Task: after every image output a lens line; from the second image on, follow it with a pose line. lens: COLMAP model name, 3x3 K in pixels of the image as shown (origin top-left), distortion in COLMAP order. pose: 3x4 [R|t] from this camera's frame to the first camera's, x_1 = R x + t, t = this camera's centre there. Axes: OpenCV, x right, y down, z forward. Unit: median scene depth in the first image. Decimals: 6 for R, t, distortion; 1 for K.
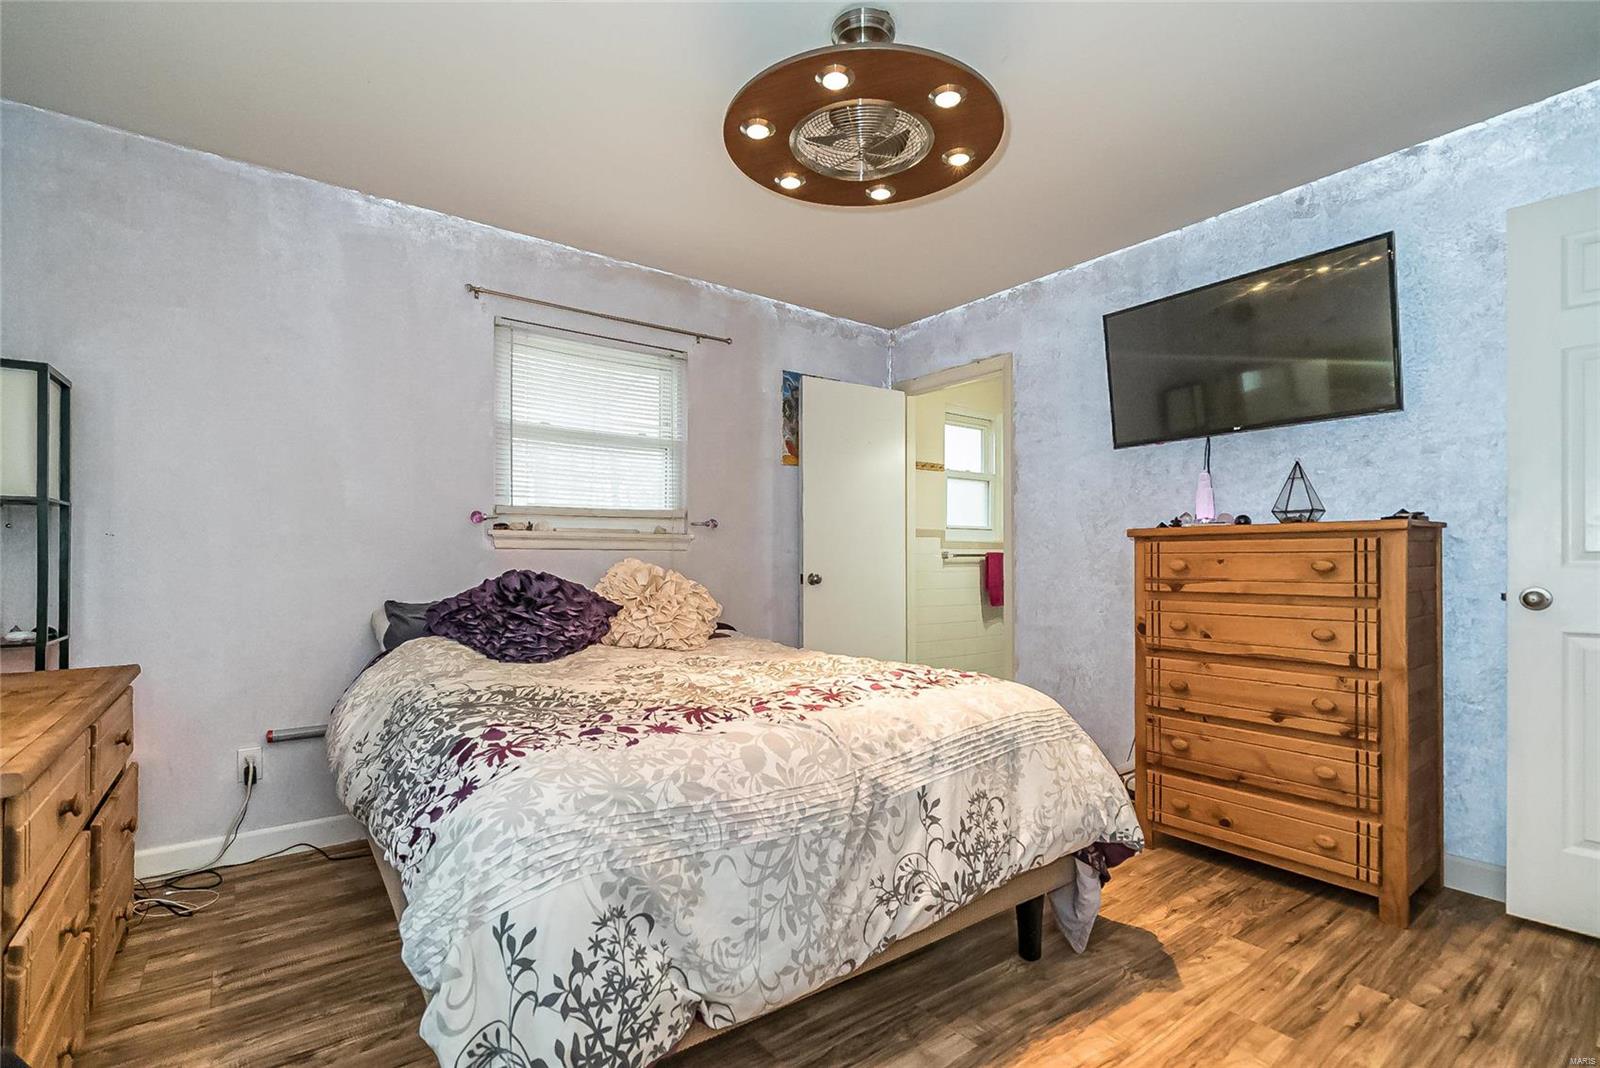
lens RADIAL K [[735.7, 0, 795.5], [0, 735.7, 549.6], [0, 0, 1]] dist [-0.005327, 0.002059]
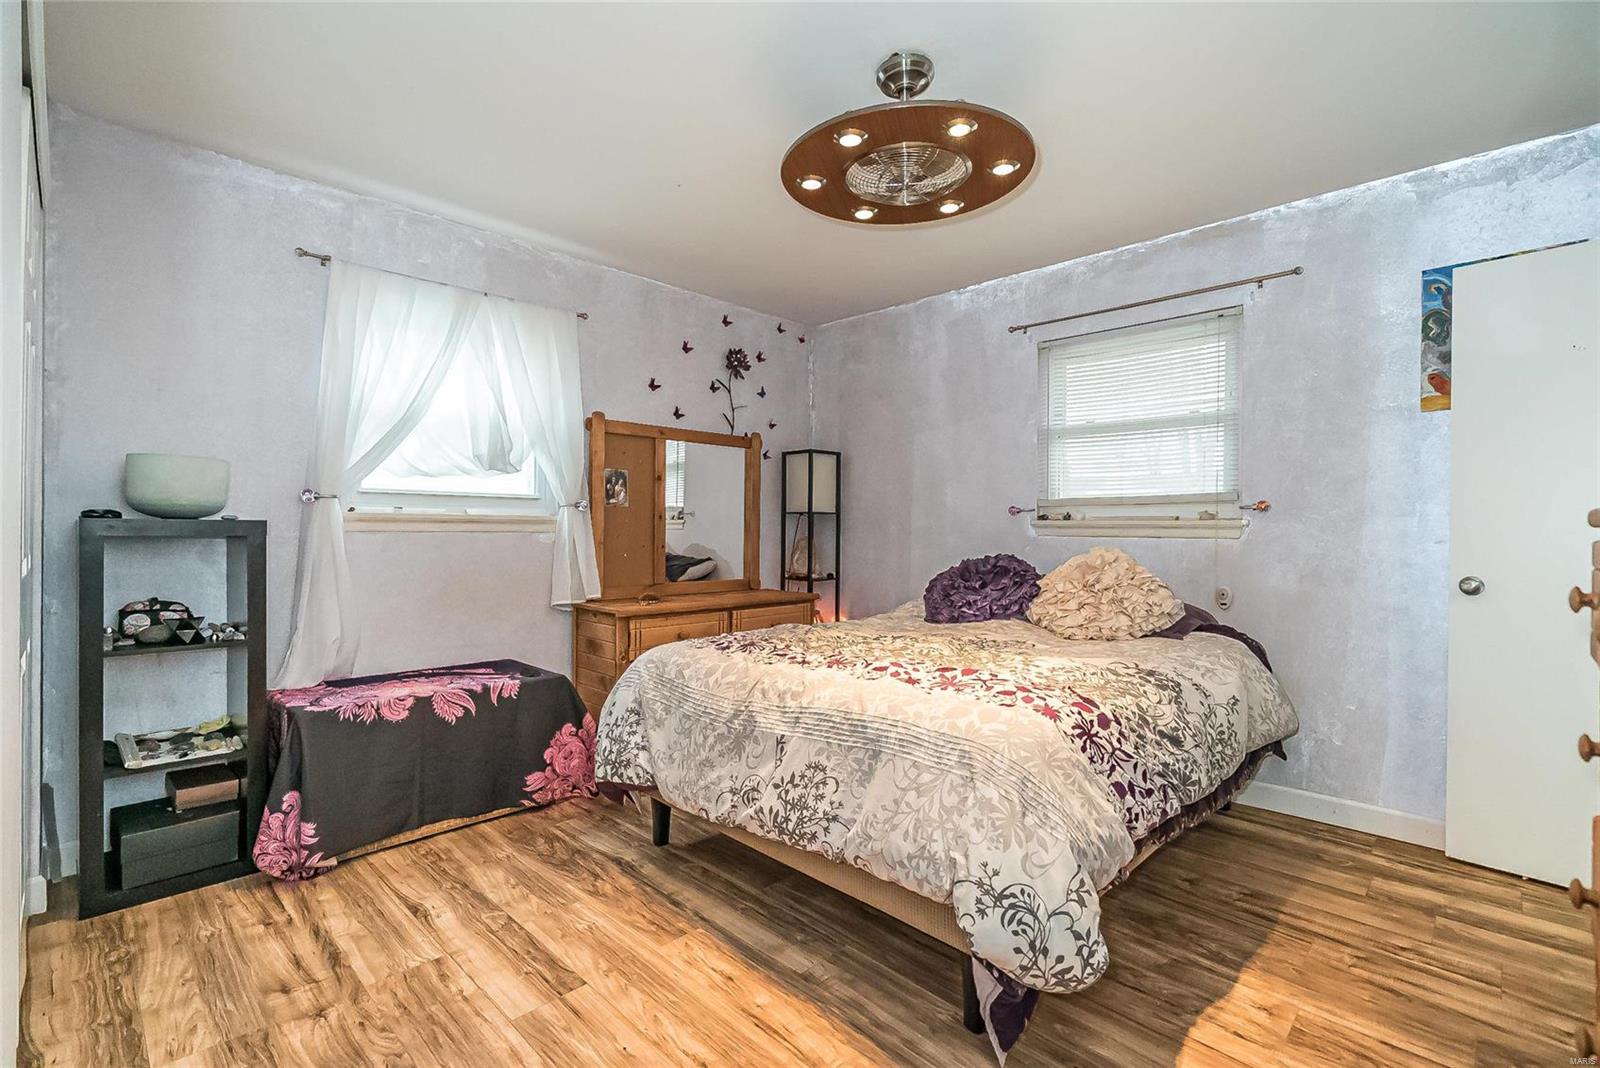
lens RADIAL K [[735.7, 0, 793.8], [0, 735.7, 527.4], [0, 0, 1]] dist [-0.005327, 0.002059]
pose [[0.134256, -0.000040, -0.990947, 0.860270], [0.005895, 0.999982, 0.000758, -0.021043], [0.990929, -0.005943, 0.134254, 0.513923]]
